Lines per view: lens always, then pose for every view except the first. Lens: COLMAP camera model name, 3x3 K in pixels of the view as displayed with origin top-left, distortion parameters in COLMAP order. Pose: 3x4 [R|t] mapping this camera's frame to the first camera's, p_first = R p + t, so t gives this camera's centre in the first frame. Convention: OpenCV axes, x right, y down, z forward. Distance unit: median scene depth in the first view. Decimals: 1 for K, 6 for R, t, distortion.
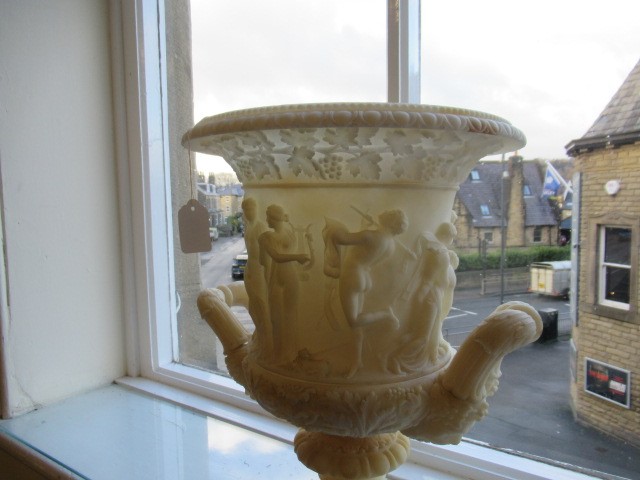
lens RADIAL K [[474.1, 0, 320.0], [0, 474.1, 241.7], [0, 0, 1]] dist [-0.010499, 0.002557]
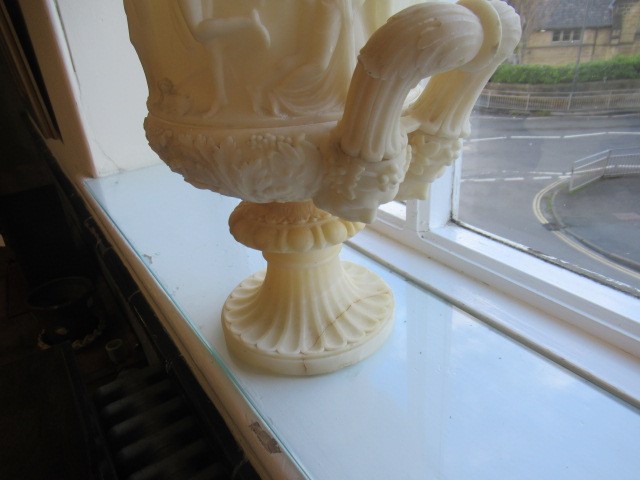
lens RADIAL K [[474.1, 0, 317.5], [0, 474.1, 240.5], [0, 0, 1]] dist [-0.010499, 0.002557]
pose [[0.930534, 0.122239, -0.345200, 0.490091], [0.022830, 0.921446, 0.387834, 0.179859], [0.365492, -0.368774, 0.854647, 0.361550]]
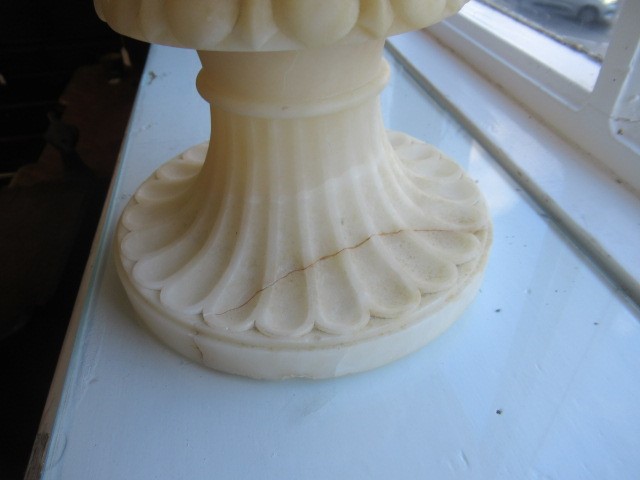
lens RADIAL K [[474.1, 0, 318.9], [0, 474.1, 243.9], [0, 0, 1]] dist [-0.010499, 0.002557]
pose [[0.711824, 0.446650, -0.542042, 0.424010], [-0.042763, 0.797876, 0.601303, 0.444526], [0.701055, -0.404842, 0.587048, 0.900744]]
